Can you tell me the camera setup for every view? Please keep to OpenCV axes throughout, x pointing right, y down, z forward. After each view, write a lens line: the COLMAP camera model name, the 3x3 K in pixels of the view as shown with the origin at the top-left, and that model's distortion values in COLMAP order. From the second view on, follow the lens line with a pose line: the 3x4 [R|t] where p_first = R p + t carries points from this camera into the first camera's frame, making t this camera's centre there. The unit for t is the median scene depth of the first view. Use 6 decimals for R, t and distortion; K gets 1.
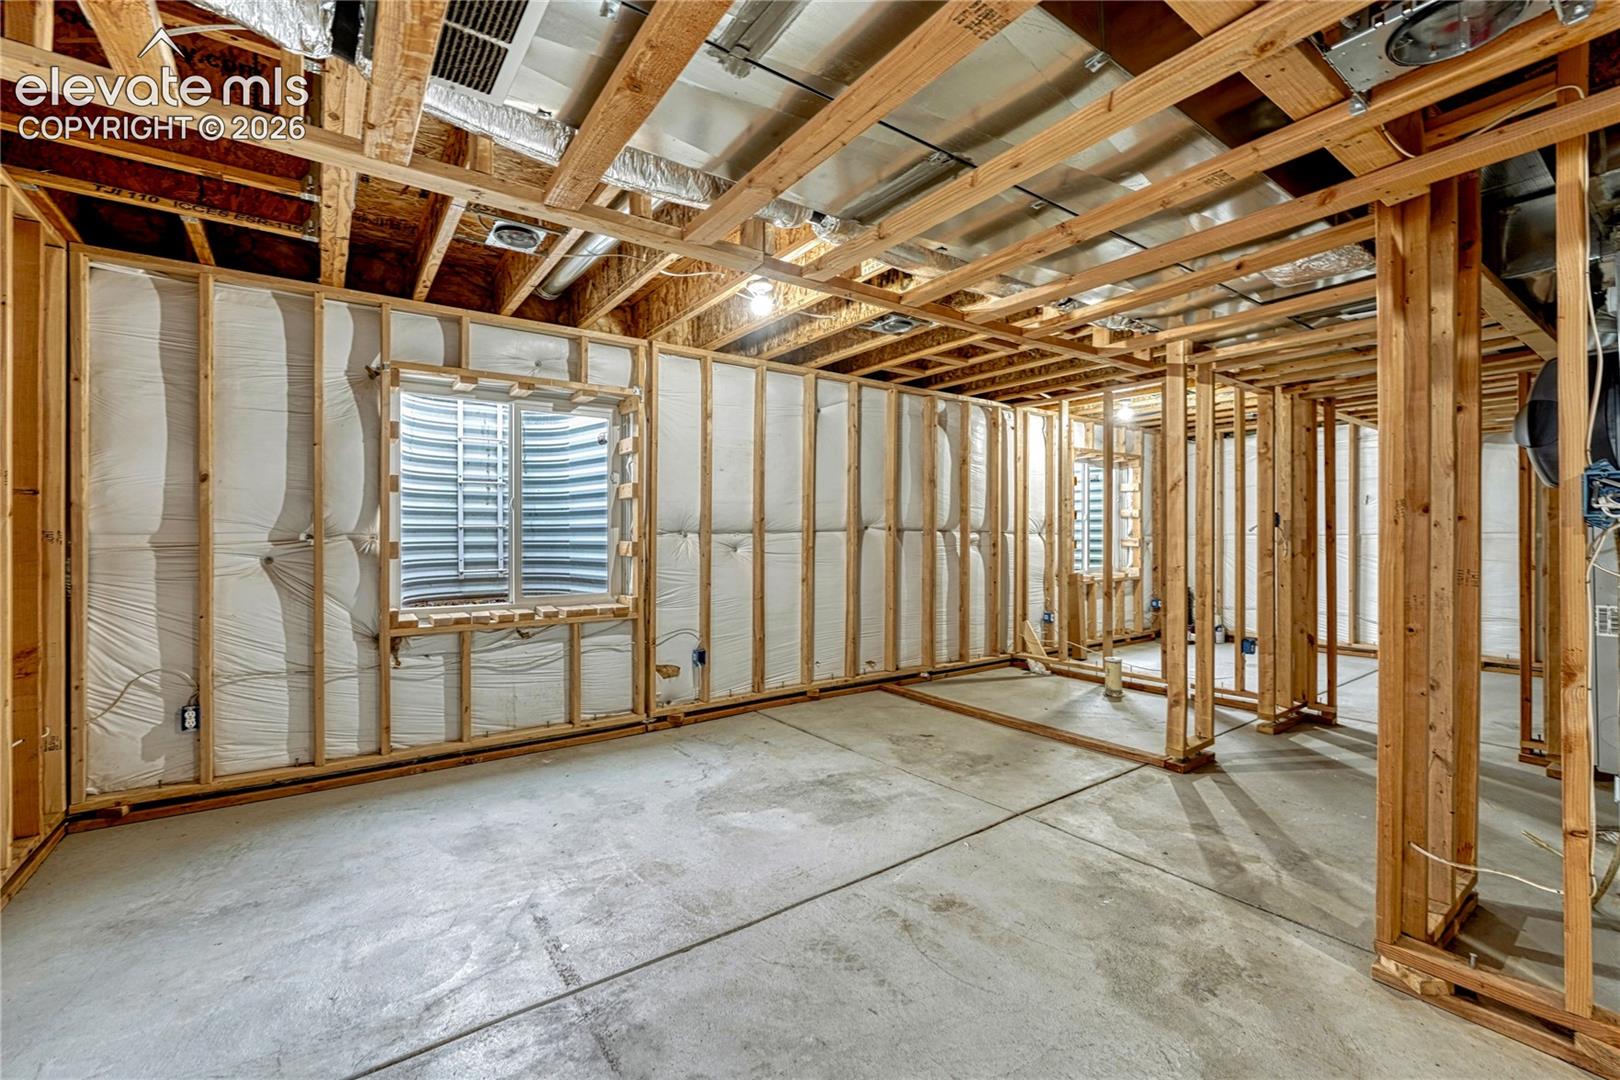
lens RADIAL K [[691.3, 0, 806.5], [0, 691.3, 538.7], [0, 0, 1]] dist [-0.001315, -0.000381]
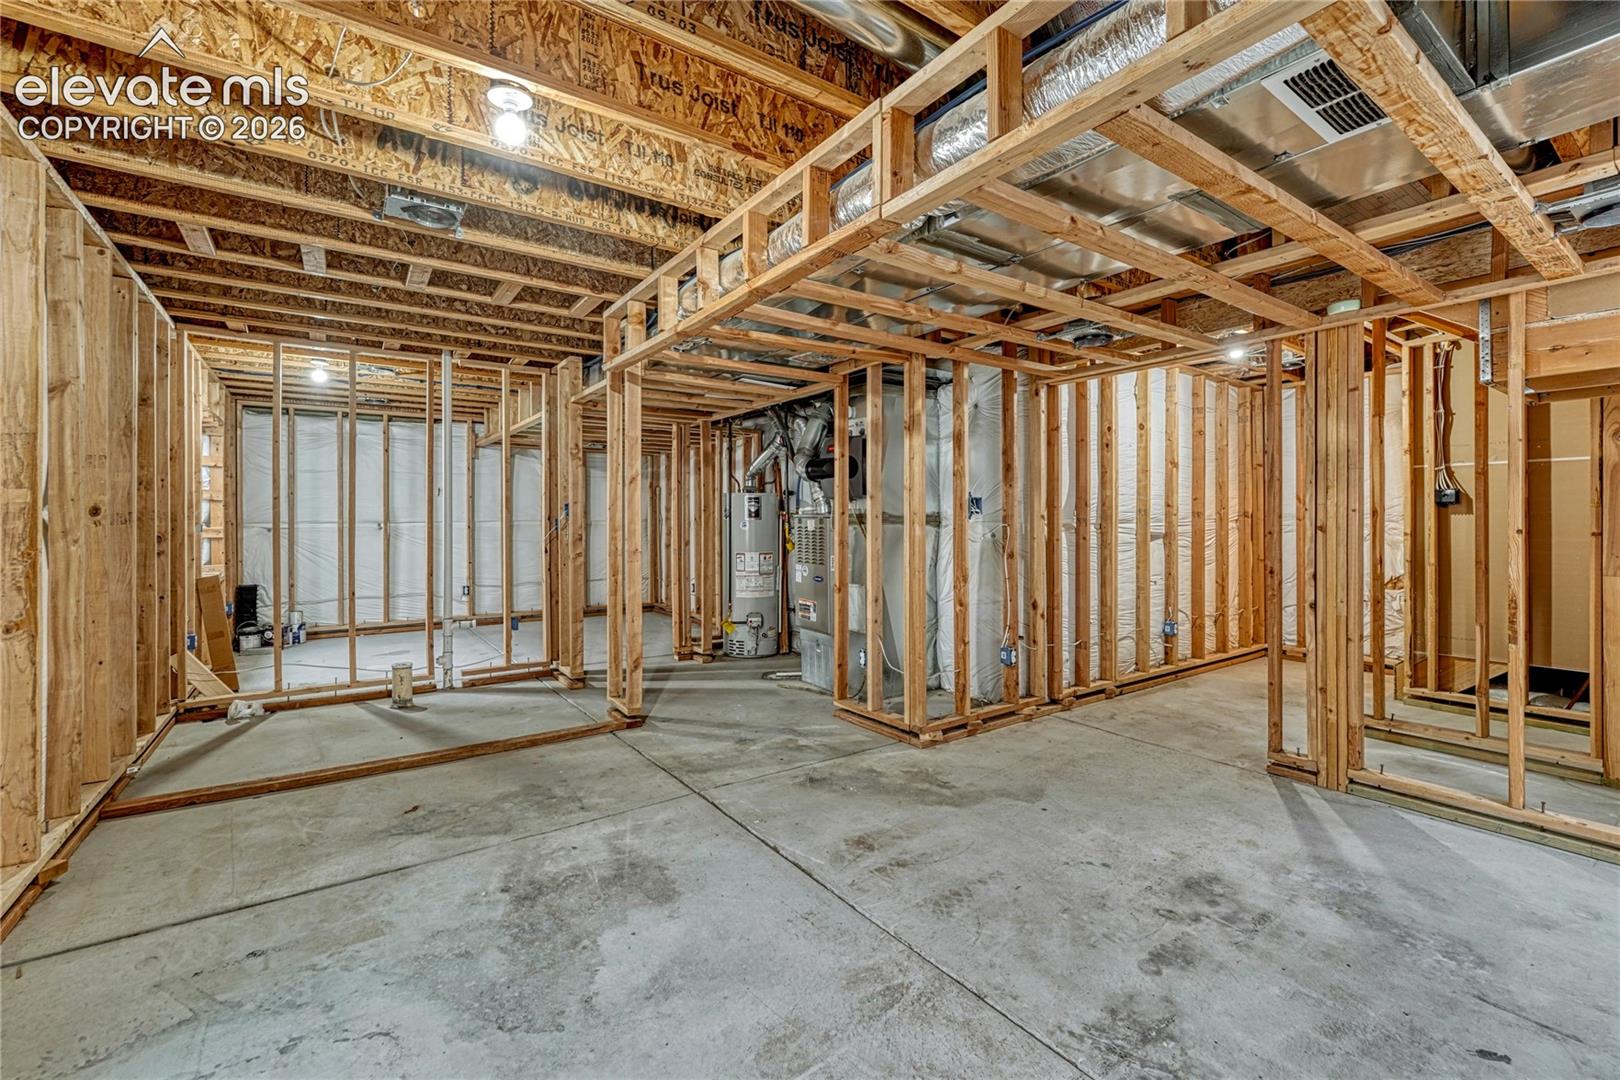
lens RADIAL K [[680.3, 0, 810.0], [0, 680.3, 524.6], [0, 0, 1]] dist [-0.008923, -0.000144]
pose [[0.010104, -0.003268, 0.999944, -0.618028], [0.007555, 0.999966, 0.003191, -0.002739], [-0.999920, 0.007522, 0.010128, 0.719376]]
